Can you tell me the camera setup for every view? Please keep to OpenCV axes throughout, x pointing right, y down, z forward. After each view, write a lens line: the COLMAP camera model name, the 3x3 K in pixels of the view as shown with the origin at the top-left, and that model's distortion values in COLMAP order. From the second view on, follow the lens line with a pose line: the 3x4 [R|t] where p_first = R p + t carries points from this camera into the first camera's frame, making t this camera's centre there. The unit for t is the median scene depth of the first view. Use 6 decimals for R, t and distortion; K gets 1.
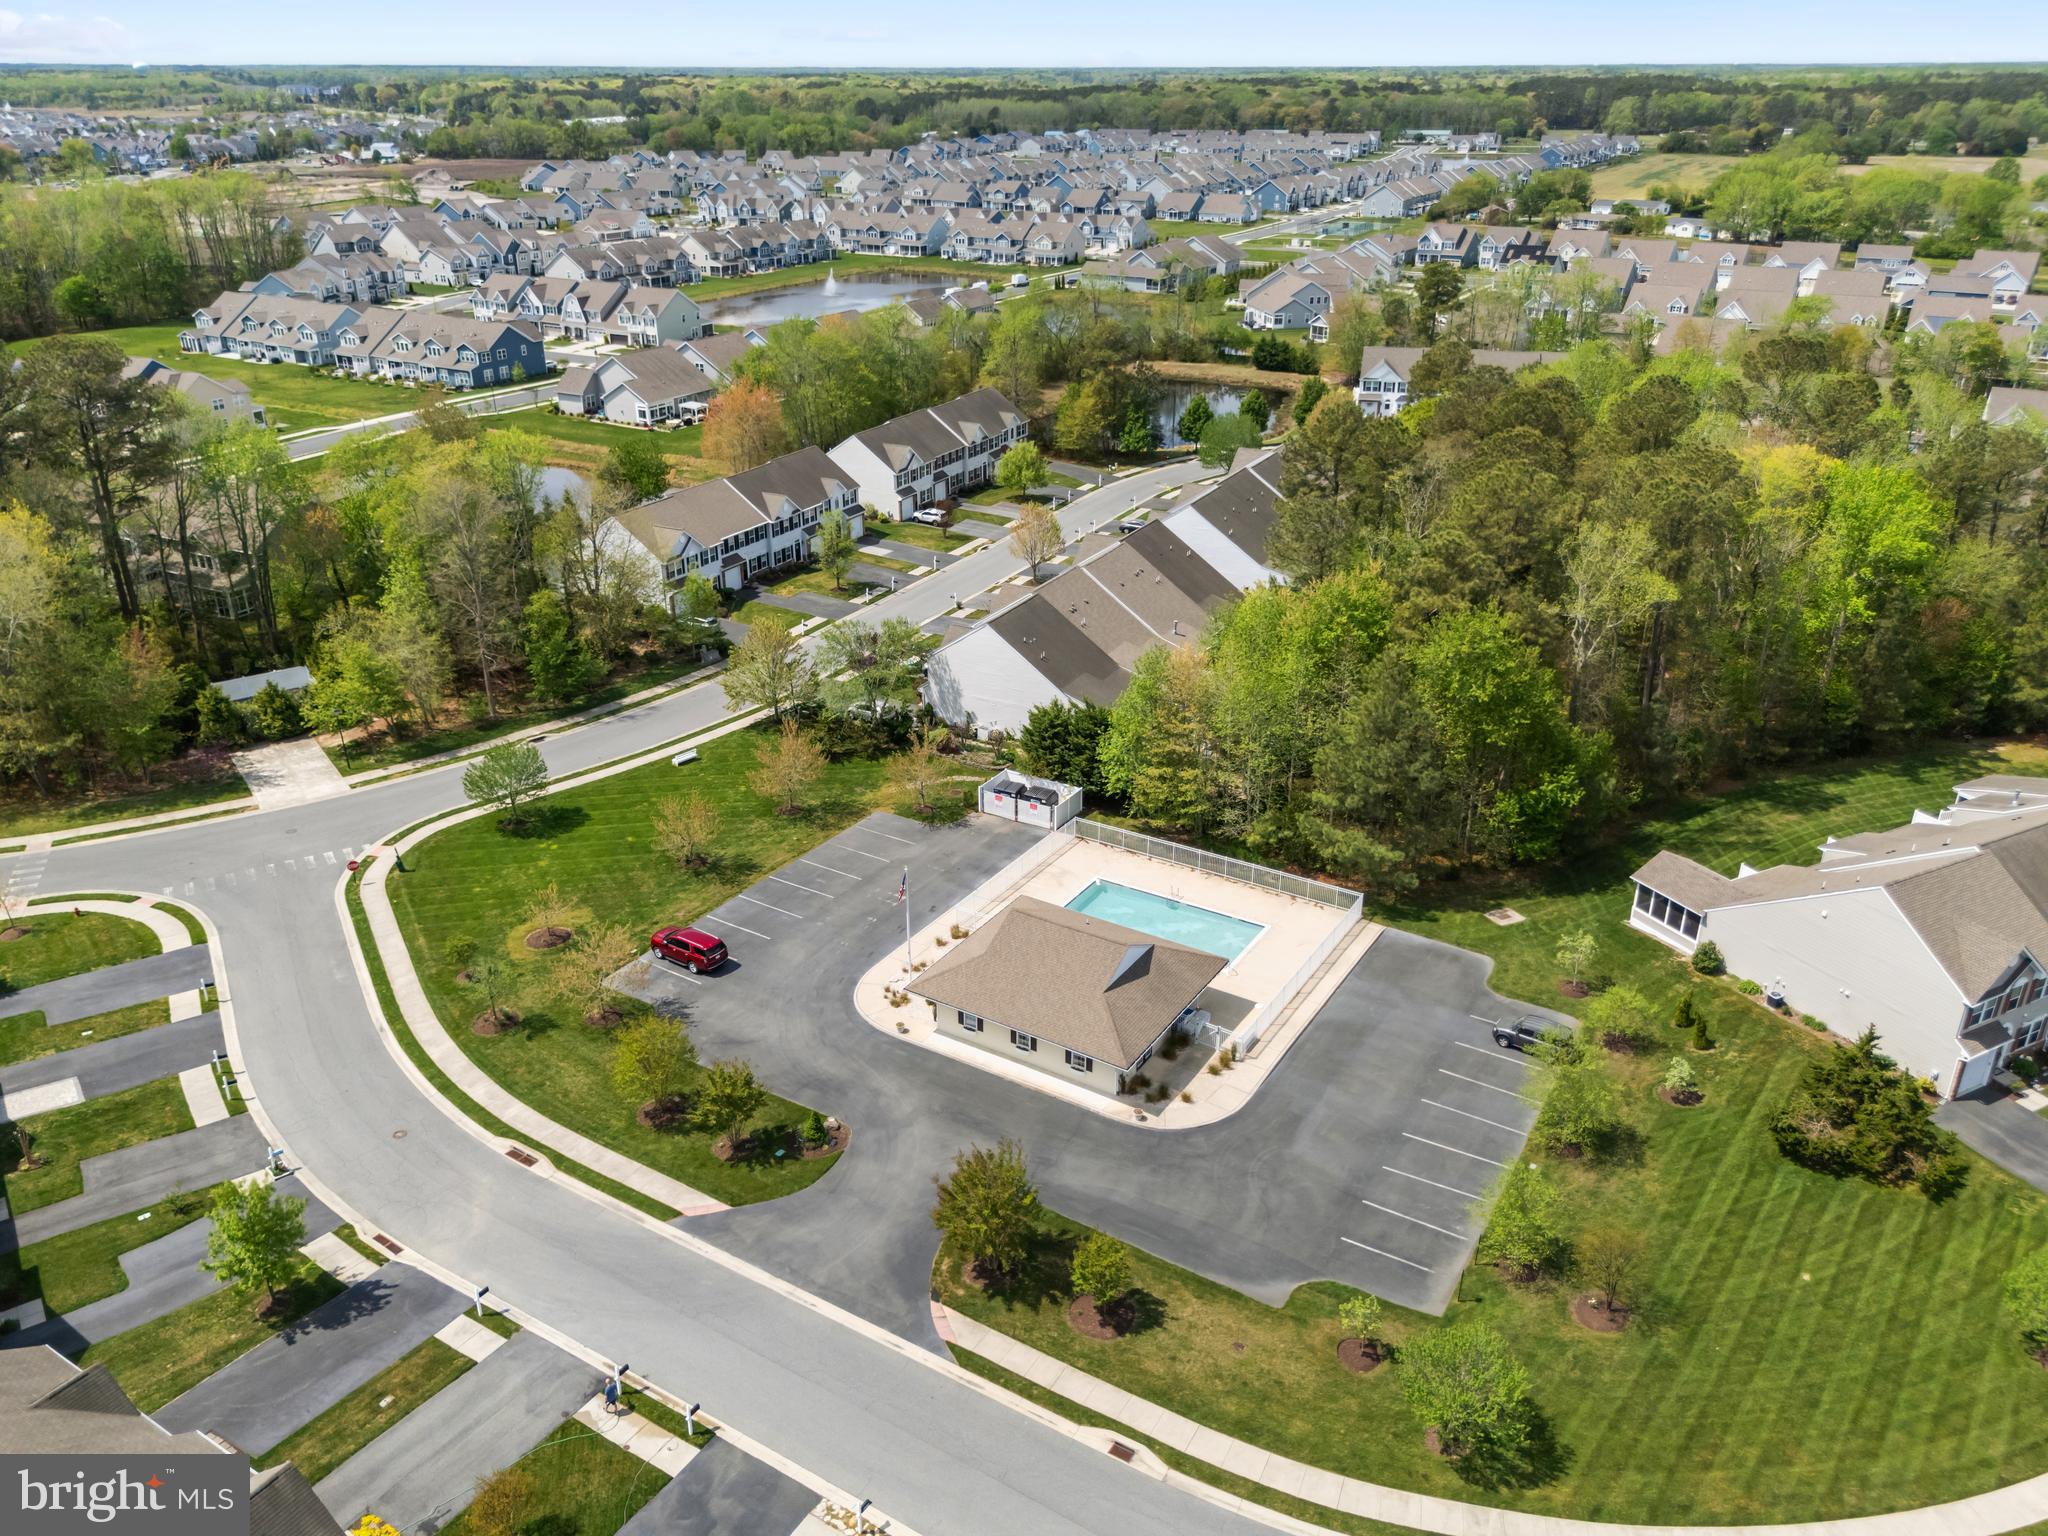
lens RADIAL K [[1510.7, 0, 1024.5], [0, 1510.7, 817.7], [0, 0, 1]] dist [0.053538, -0.056283]
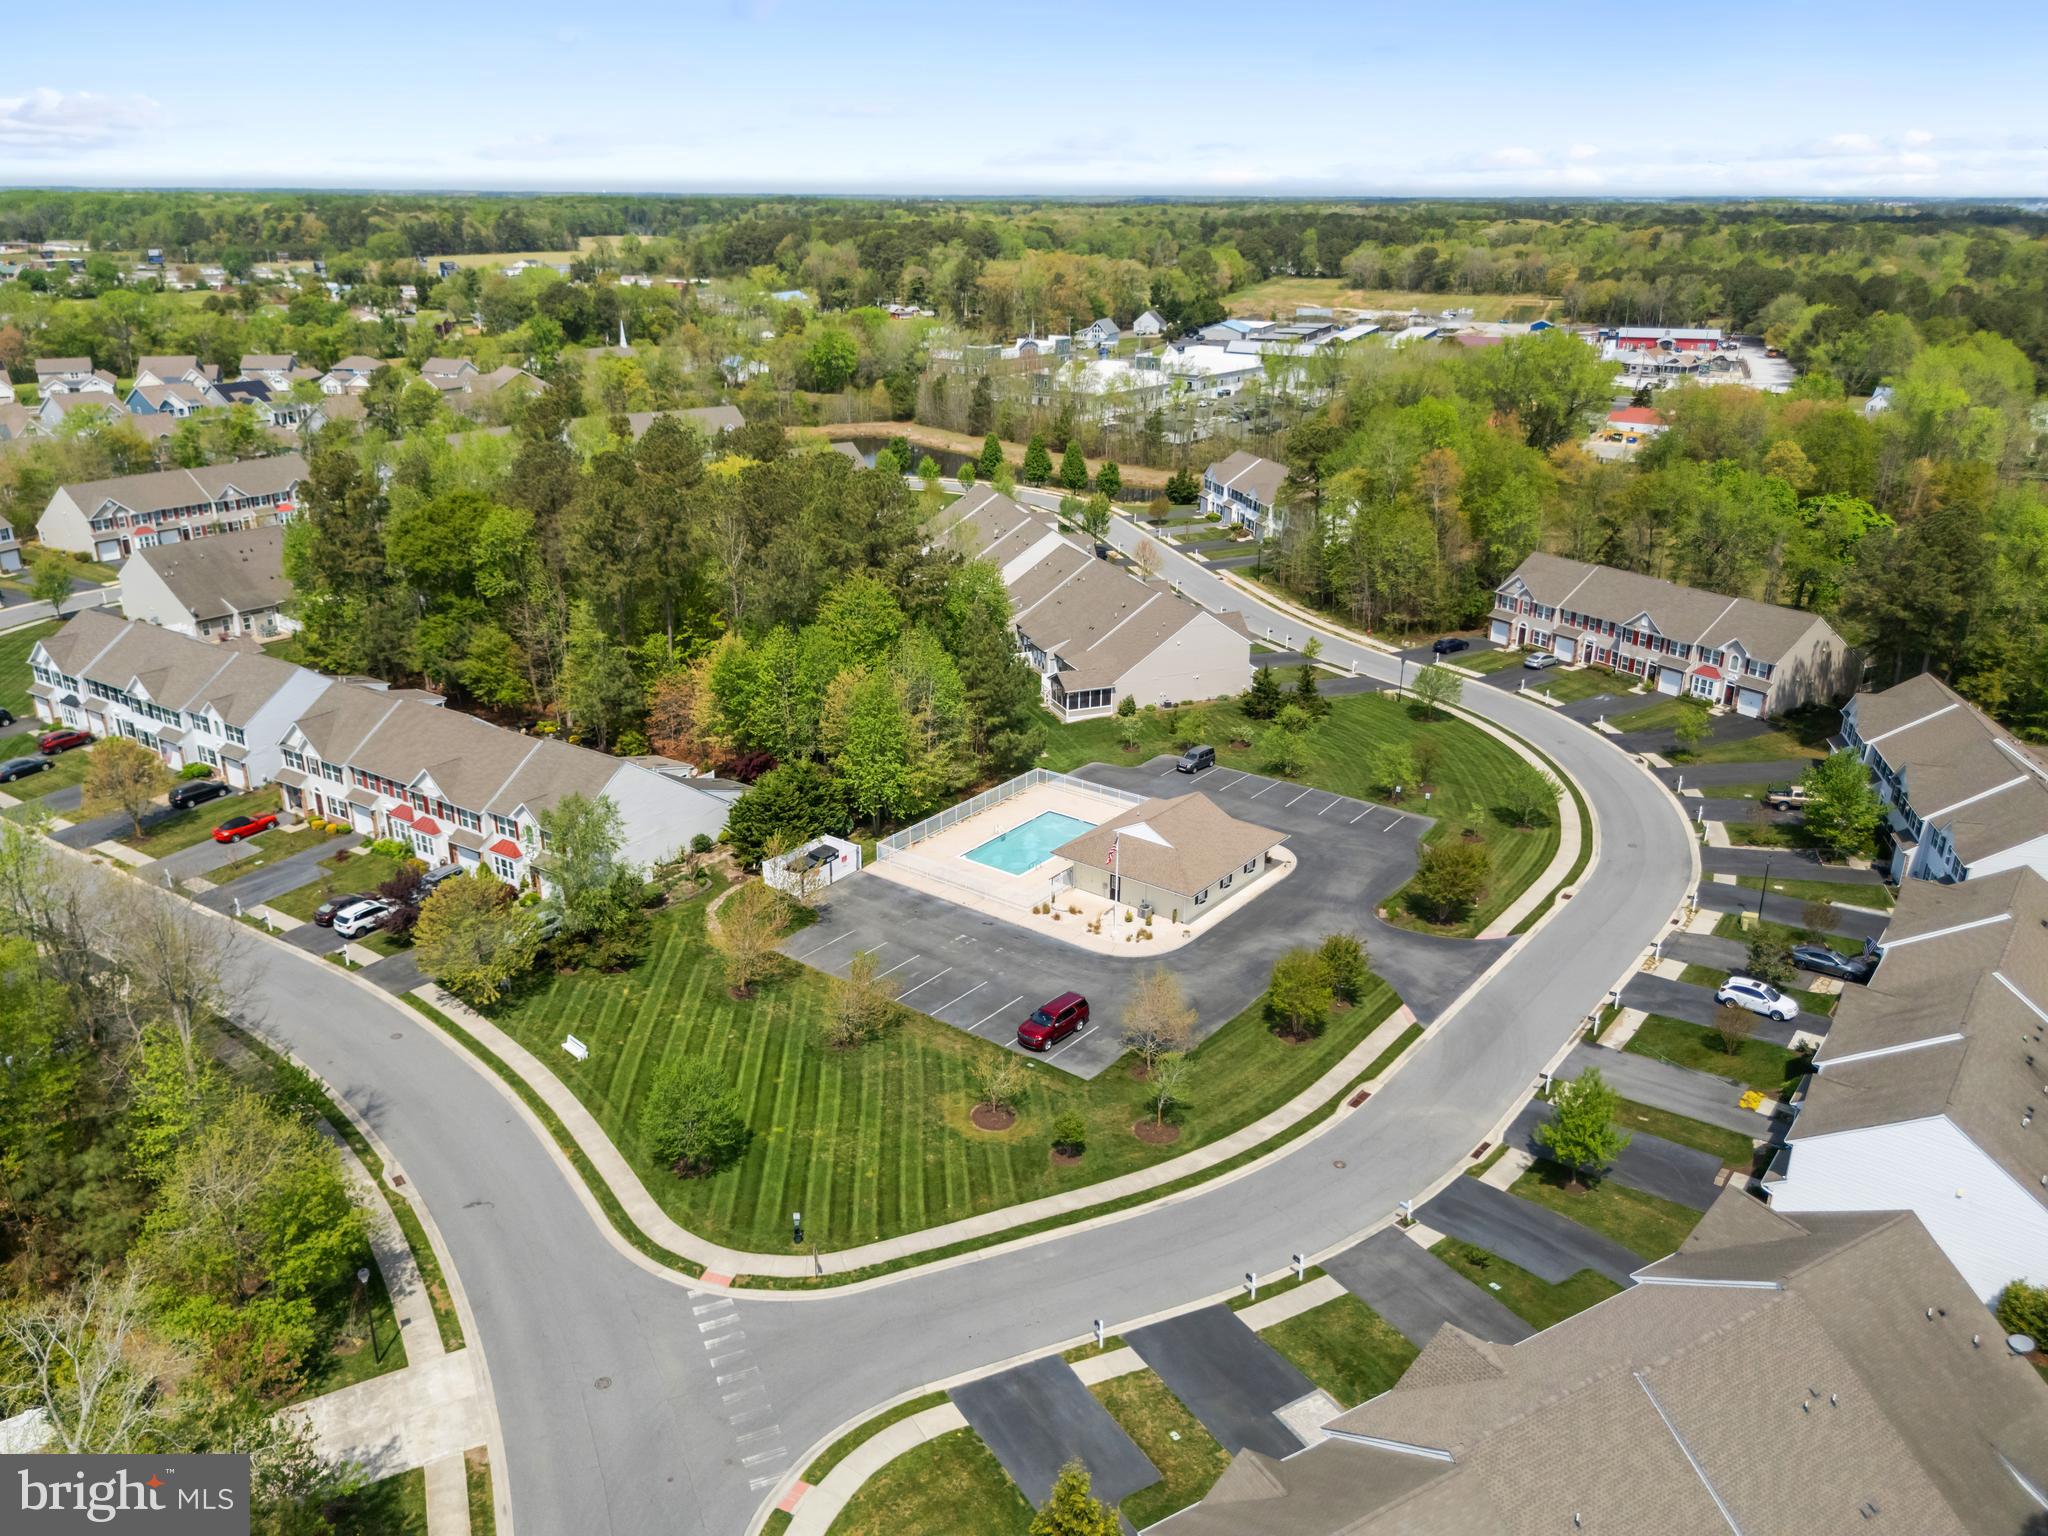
lens RADIAL K [[1510.7, 0, 1024.5], [0, 1510.7, 817.7], [0, 0, 1]] dist [0.053538, -0.056283]
pose [[0.096118, -0.379120, 0.920342, -1.256887], [0.438553, 0.846170, 0.302765, -0.394733], [-0.893550, 0.374518, 0.247597, 0.809641]]
